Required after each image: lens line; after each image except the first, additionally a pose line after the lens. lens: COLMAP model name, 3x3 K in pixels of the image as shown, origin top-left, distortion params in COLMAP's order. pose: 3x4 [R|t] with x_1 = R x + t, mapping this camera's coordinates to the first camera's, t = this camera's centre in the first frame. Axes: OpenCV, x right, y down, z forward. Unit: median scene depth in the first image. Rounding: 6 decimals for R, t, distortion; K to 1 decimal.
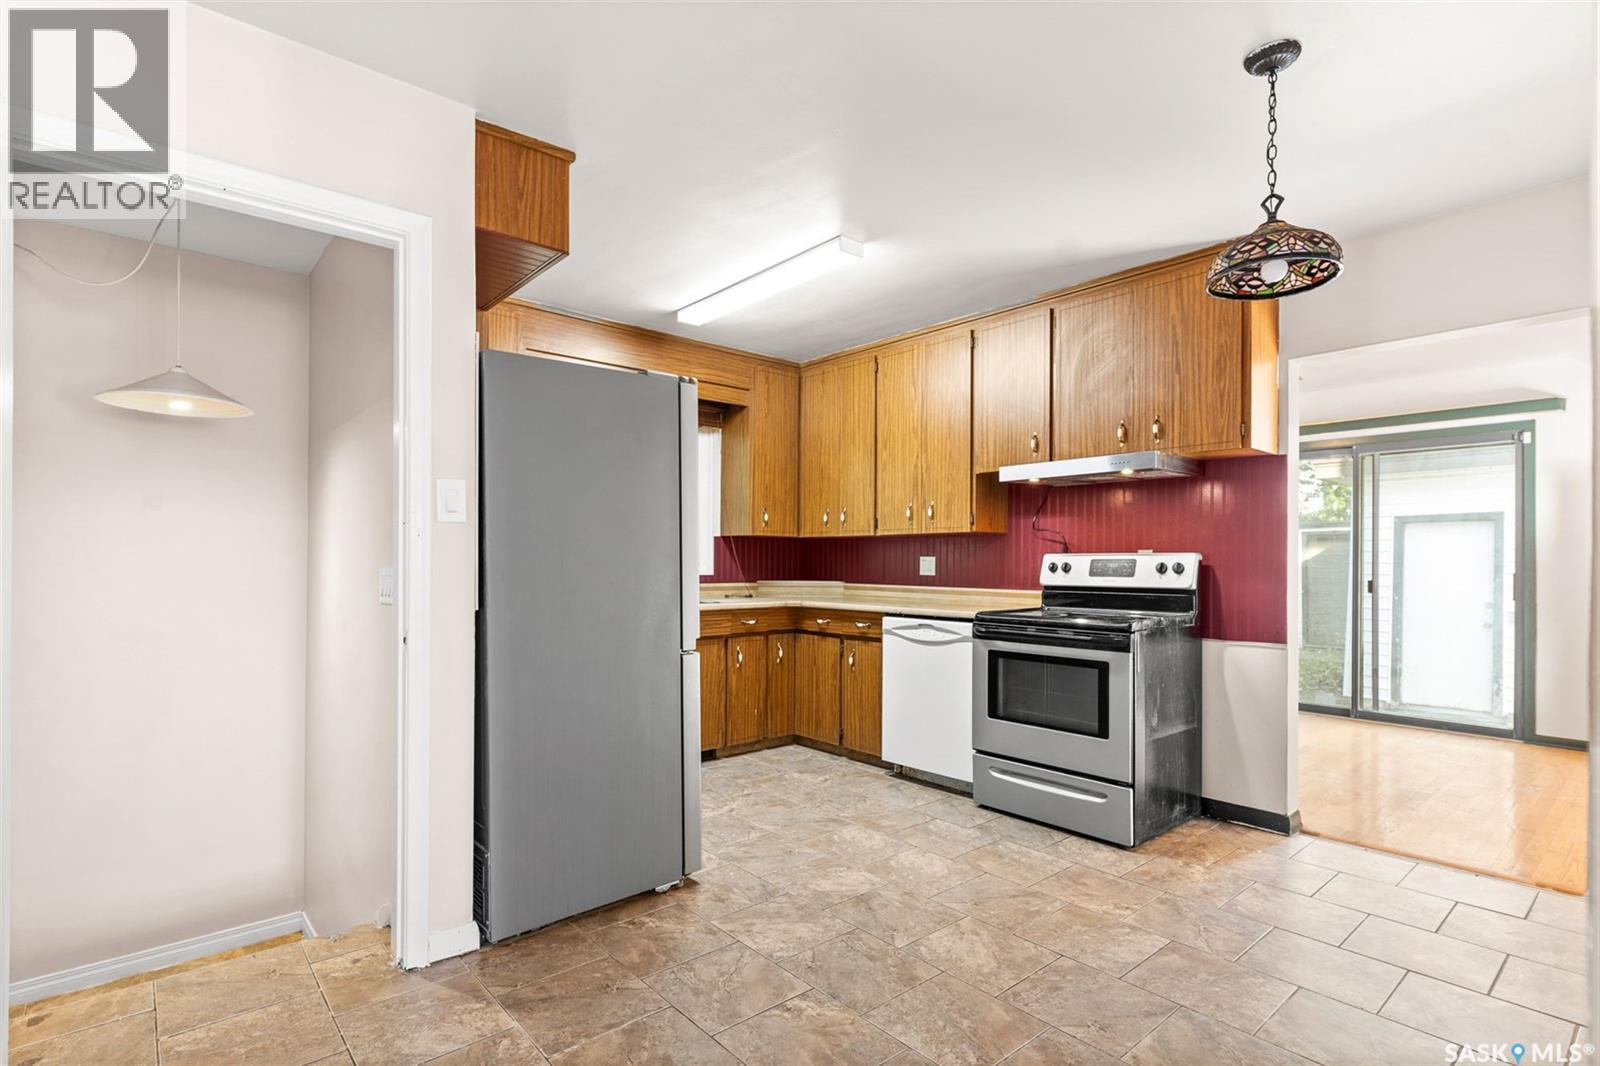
lens RADIAL K [[785.1, 0, 798.2], [0, 785.1, 559.5], [0, 0, 1]] dist [-0.000905, -0.000020]
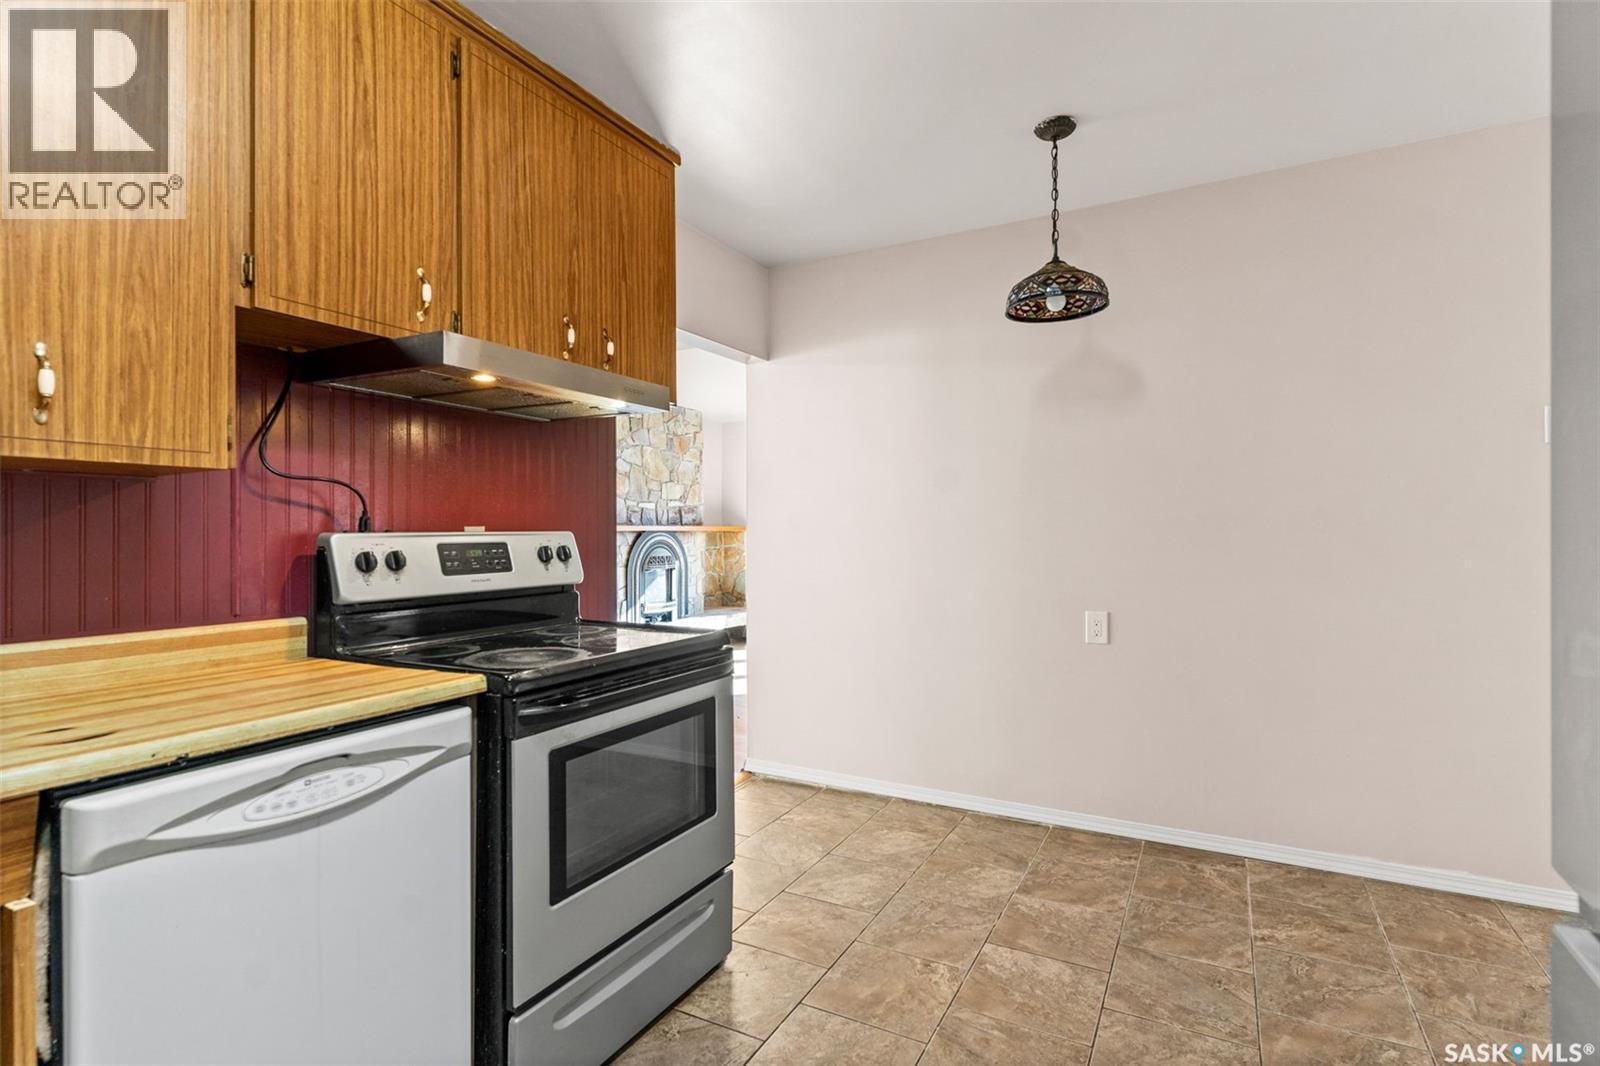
lens RADIAL K [[770.6, 0, 802.8], [0, 770.6, 523.1], [0, 0, 1]] dist [0.000702, 0.000349]
pose [[-0.351766, 0.010344, 0.936031, -0.193001], [0.005346, 0.999945, -0.009042, -0.007520], [-0.936073, 0.001823, -0.351802, 0.920955]]
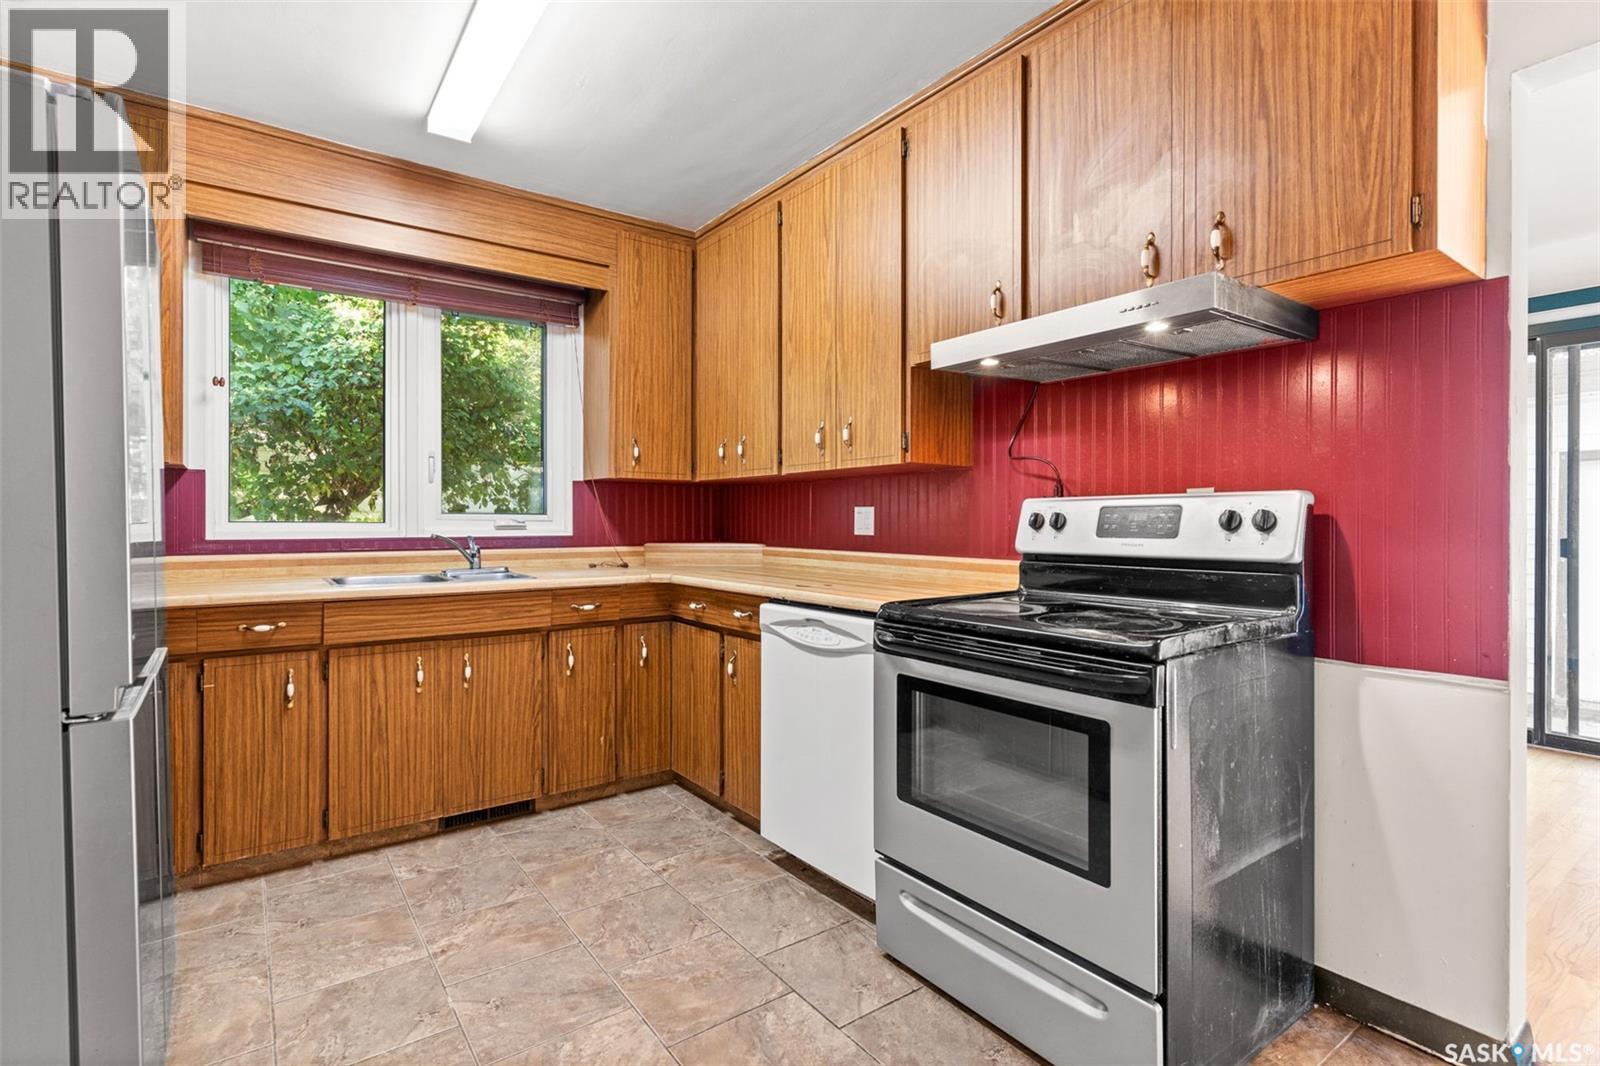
lens RADIAL K [[770.6, 0, 802.8], [0, 770.6, 523.1], [0, 0, 1]] dist [0.000702, 0.000349]
pose [[0.996383, -0.005570, -0.084791, 0.201115], [0.006164, 0.999958, 0.006753, 0.006388], [0.084750, -0.007251, 0.996376, 0.419978]]
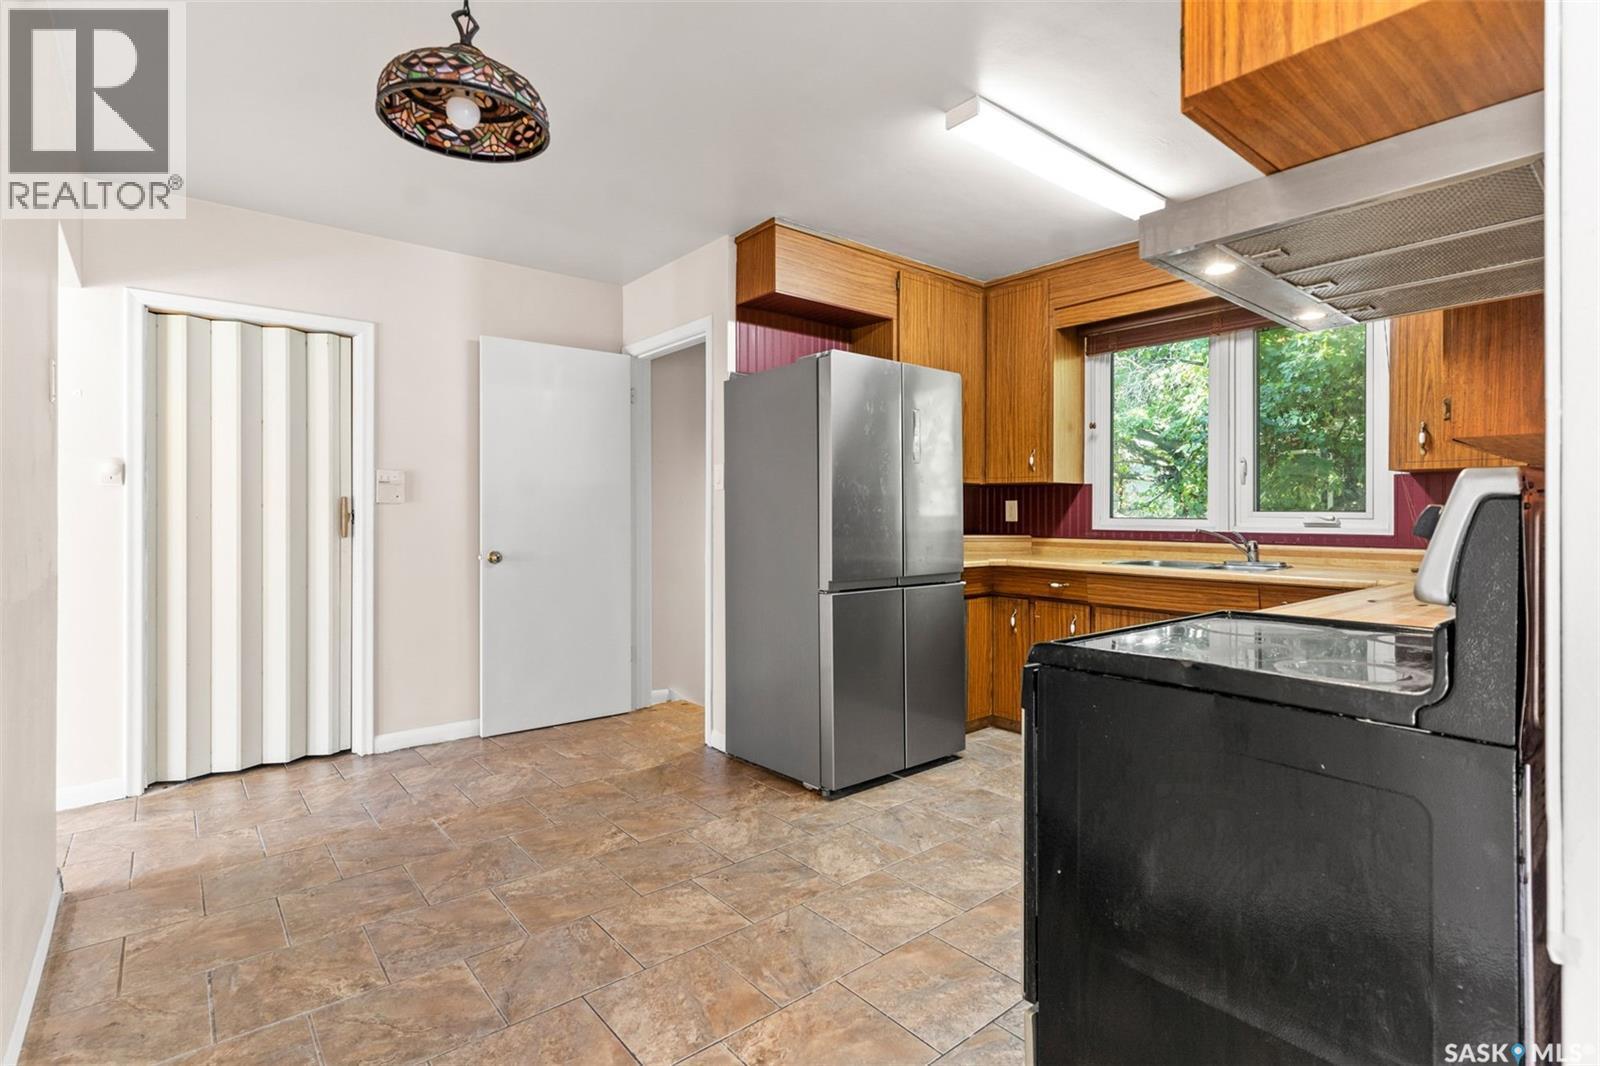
lens RADIAL K [[771.6, 0, 794.7], [0, 771.6, 513.0], [0, 0, 1]] dist [-0.001671, -0.000274]
pose [[-0.030460, -0.006844, -0.999513, 0.678411], [0.000007, 0.999977, -0.006847, 0.007621], [0.999536, -0.000215, -0.030460, 0.685780]]
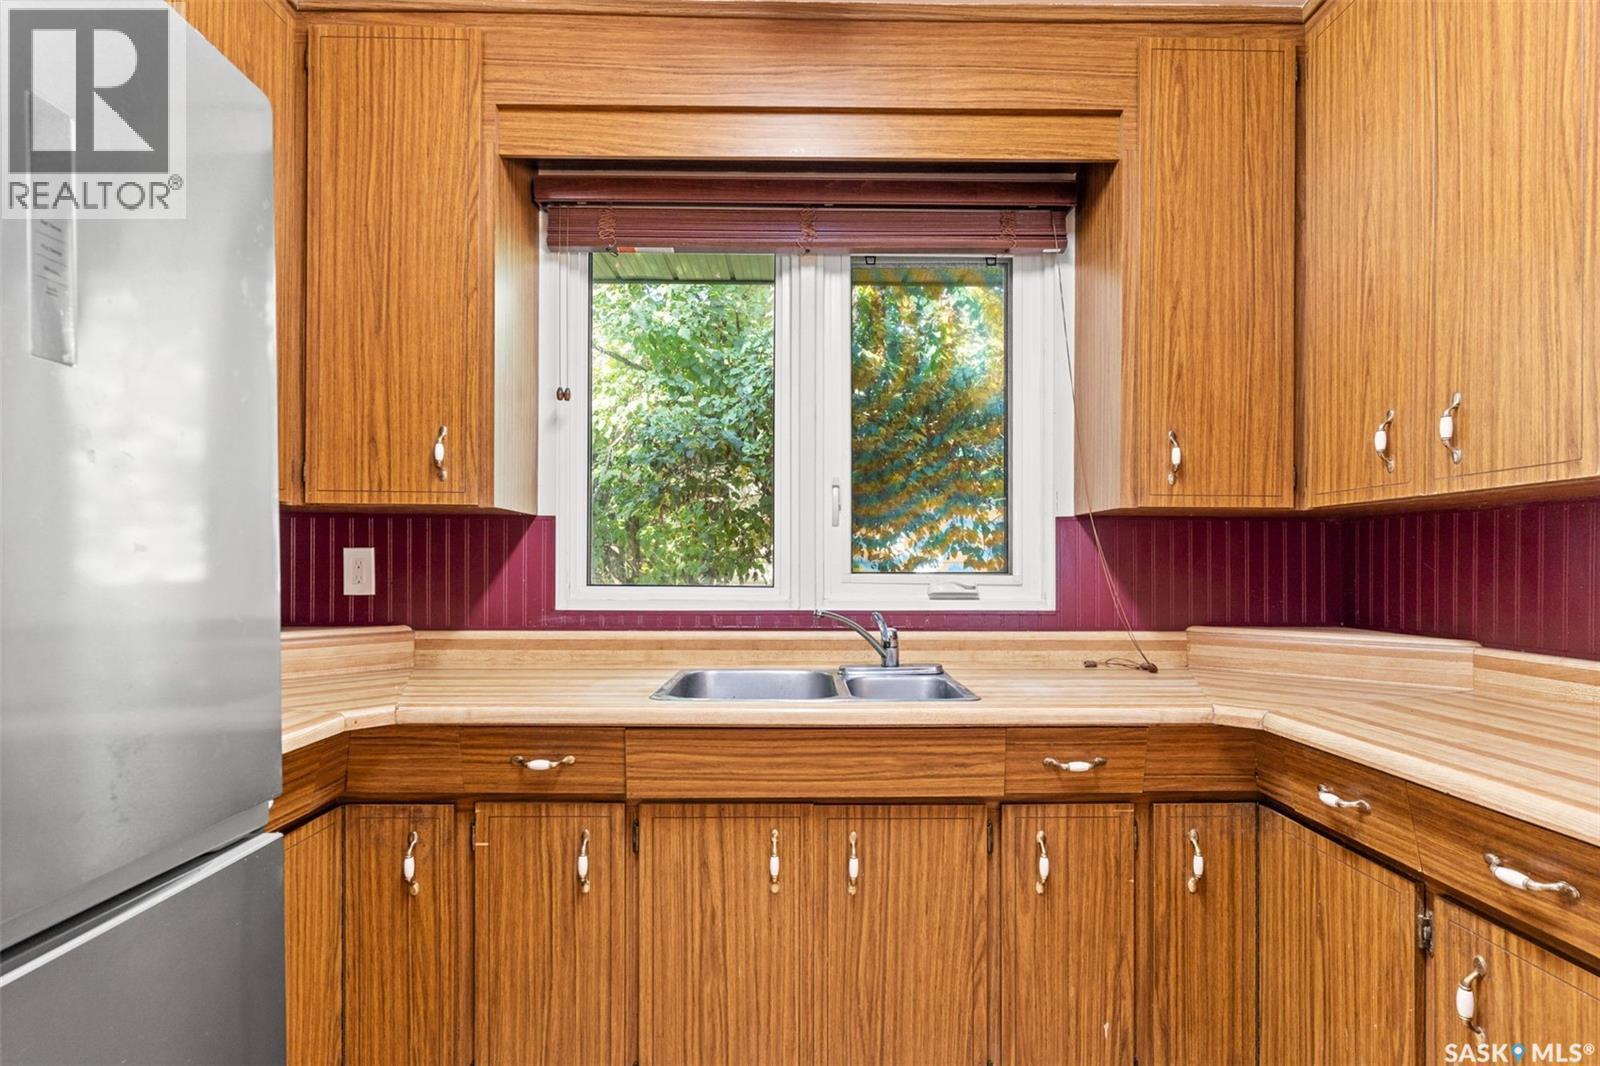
lens RADIAL K [[793.9, 0, 804.3], [0, 793.9, 565.1], [0, 0, 1]] dist [-0.002038, -0.000227]
pose [[0.761733, -0.005881, -0.647865, 0.078977], [0.005136, 0.999982, -0.003038, -0.004630], [0.647871, -0.001013, 0.761749, 0.765999]]
